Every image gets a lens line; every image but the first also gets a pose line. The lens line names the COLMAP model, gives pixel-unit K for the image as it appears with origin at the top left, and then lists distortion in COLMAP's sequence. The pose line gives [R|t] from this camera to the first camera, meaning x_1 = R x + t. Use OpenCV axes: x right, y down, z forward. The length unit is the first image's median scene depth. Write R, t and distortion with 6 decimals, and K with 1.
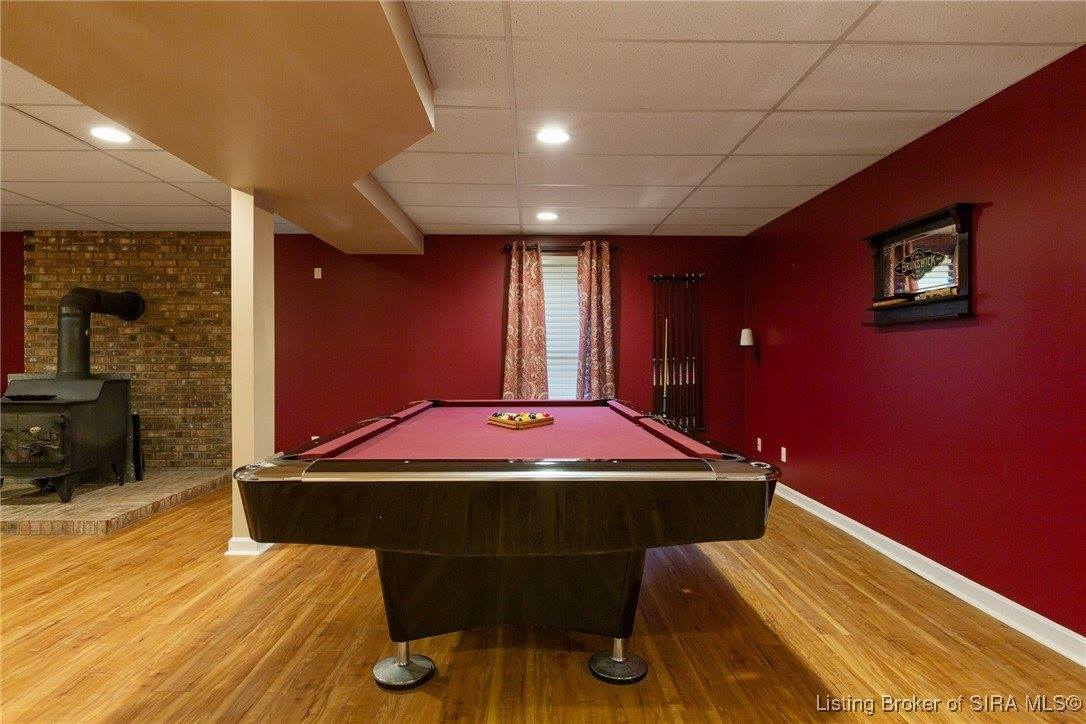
lens RADIAL K [[592.8, 0, 544.7], [0, 592.8, 357.5], [0, 0, 1]] dist [0.005564, -0.003975]
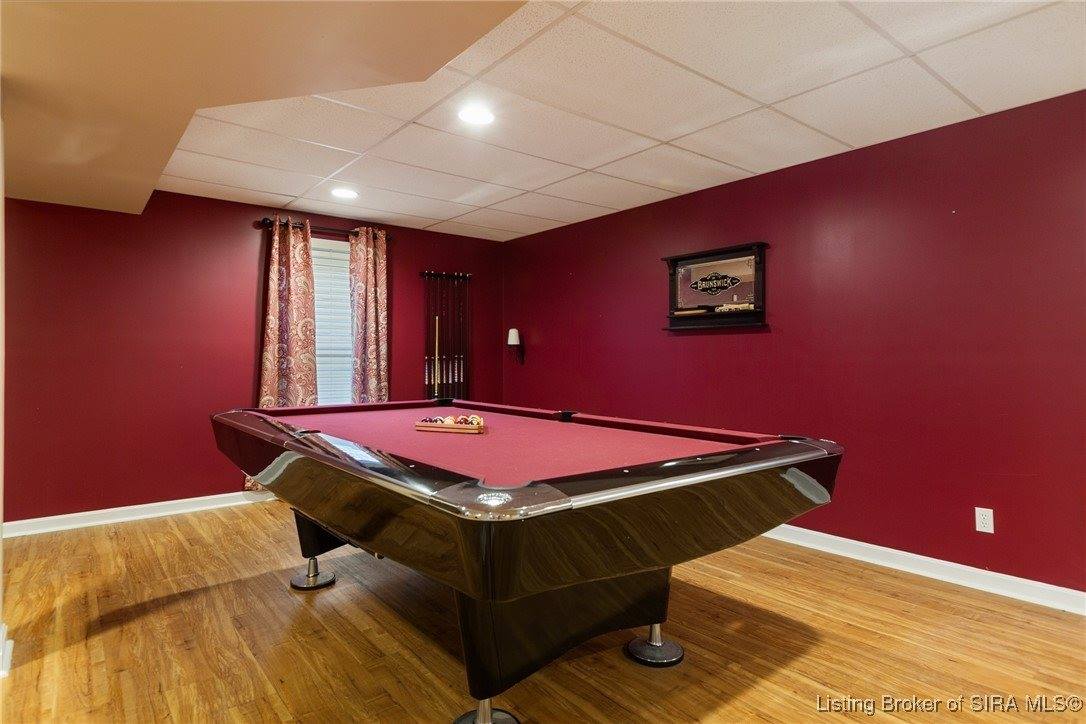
lens RADIAL K [[592.8, 0, 543.9], [0, 592.8, 357.0], [0, 0, 1]] dist [0.005564, -0.003975]
pose [[0.797487, 0.001528, 0.603335, -0.257323], [-0.002450, 0.999997, 0.000707, 0.001204], [-0.603332, -0.002042, 0.797488, 0.110962]]
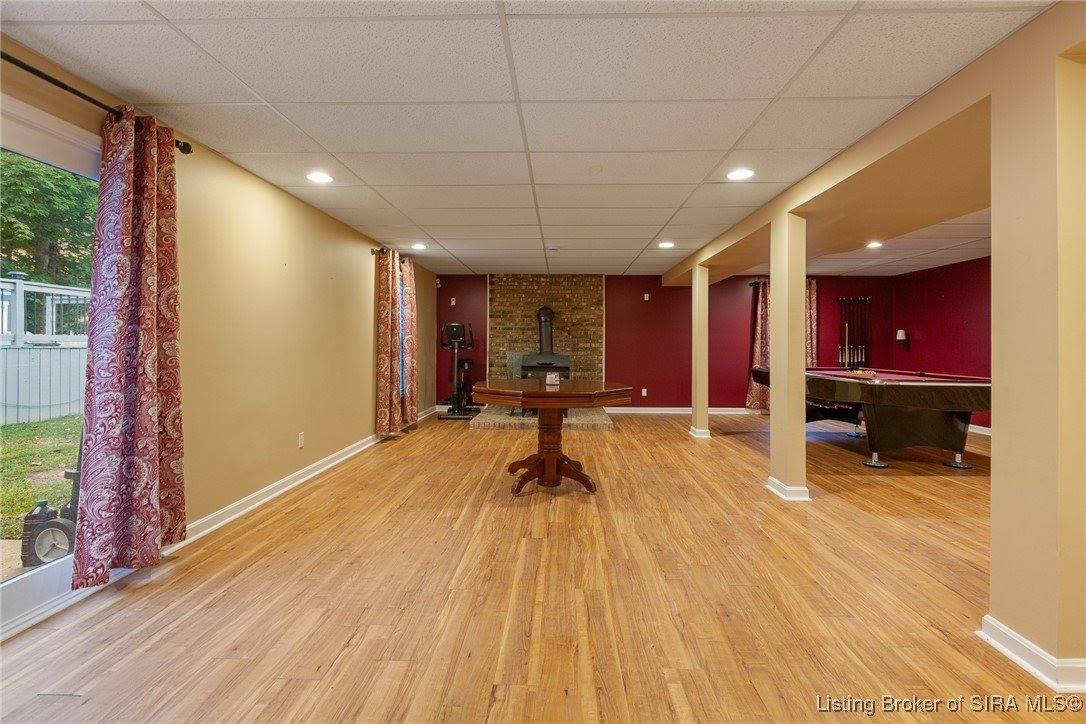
lens RADIAL K [[487.3, 0, 548.4], [0, 487.3, 340.4], [0, 0, 1]] dist [-0.000535, 0.000882]
pose [[0.998346, 0.006926, -0.057081, -0.603430], [-0.007324, 0.999950, -0.006767, 0.000020], [0.057031, 0.007174, 0.998347, -0.482976]]
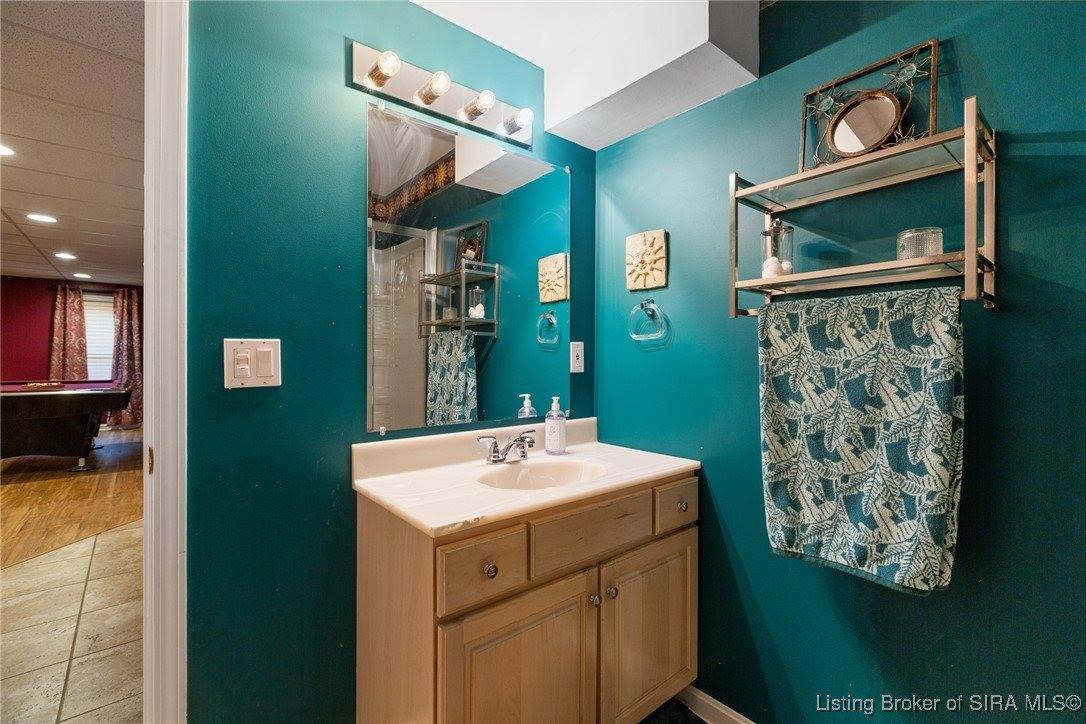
lens RADIAL K [[487.3, 0, 542.5], [0, 487.3, 361.8], [0, 0, 1]] dist [-0.000535, 0.000882]
pose [[0.790643, 0.004526, 0.612261, 0.175179], [-0.007898, 0.999965, 0.002807, -0.002063], [-0.612227, -0.007055, 0.790650, -0.837966]]
